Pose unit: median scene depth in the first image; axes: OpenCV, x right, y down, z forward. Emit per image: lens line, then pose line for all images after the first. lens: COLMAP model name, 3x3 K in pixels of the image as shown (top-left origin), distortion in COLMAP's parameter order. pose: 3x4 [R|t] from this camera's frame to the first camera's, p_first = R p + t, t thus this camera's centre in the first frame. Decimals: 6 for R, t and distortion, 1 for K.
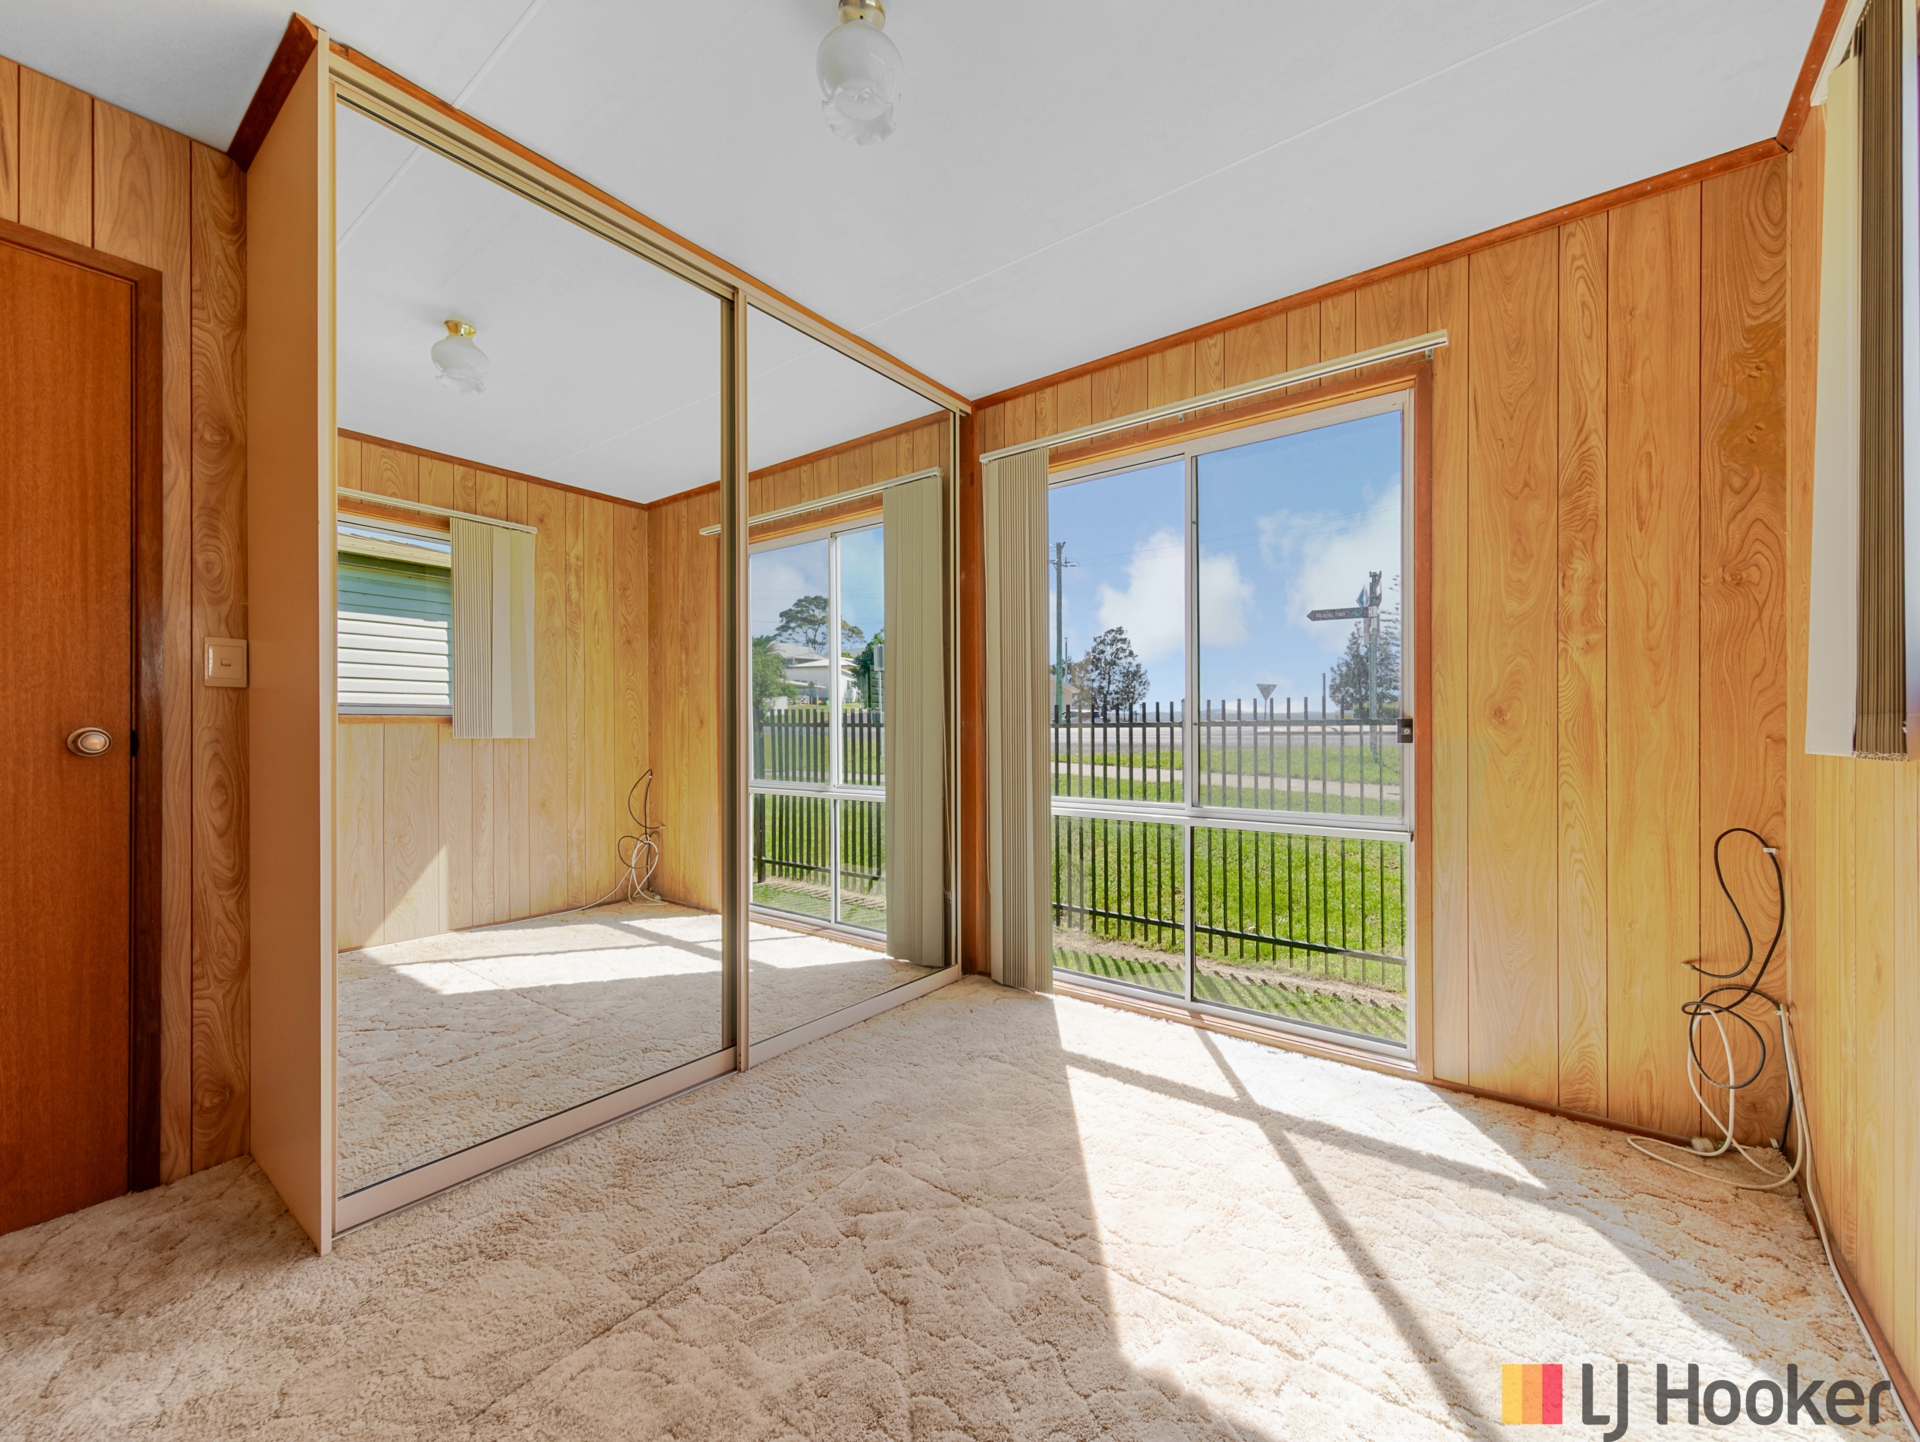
lens RADIAL K [[772.5, 0, 956.8], [0, 772.5, 728.7], [0, 0, 1]] dist [0.000814, -0.000041]
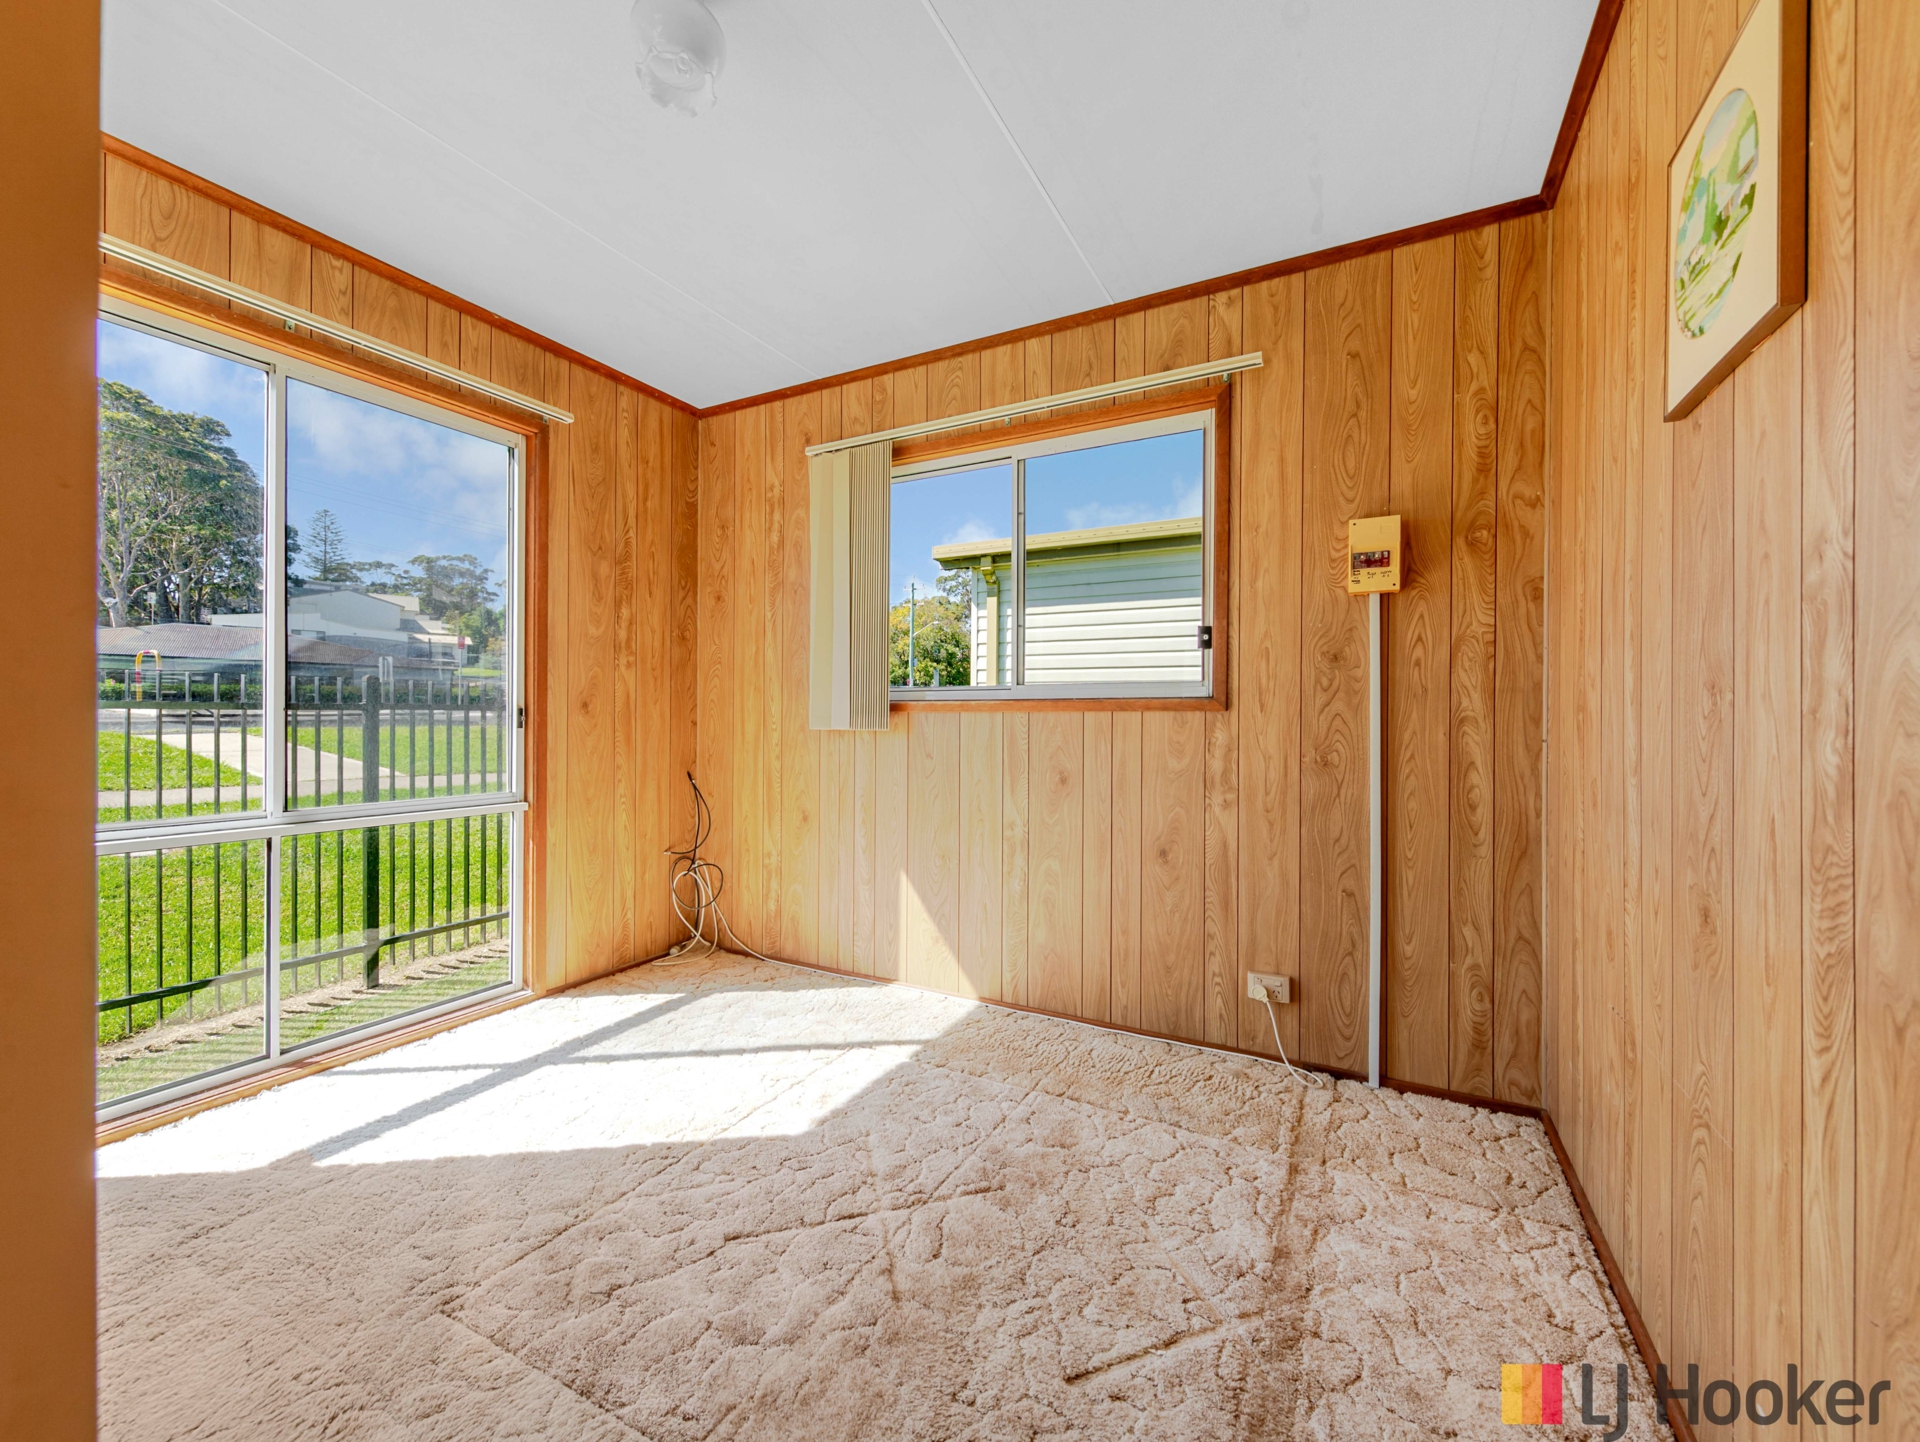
lens RADIAL K [[795.0, 0, 980.9], [0, 795.0, 713.5], [0, 0, 1]] dist [0.000563, -0.000162]
pose [[-0.207194, 0.004781, 0.978288, -0.874420], [-0.007884, 0.999947, -0.006556, -0.002098], [-0.978268, -0.009071, -0.207146, 0.618328]]
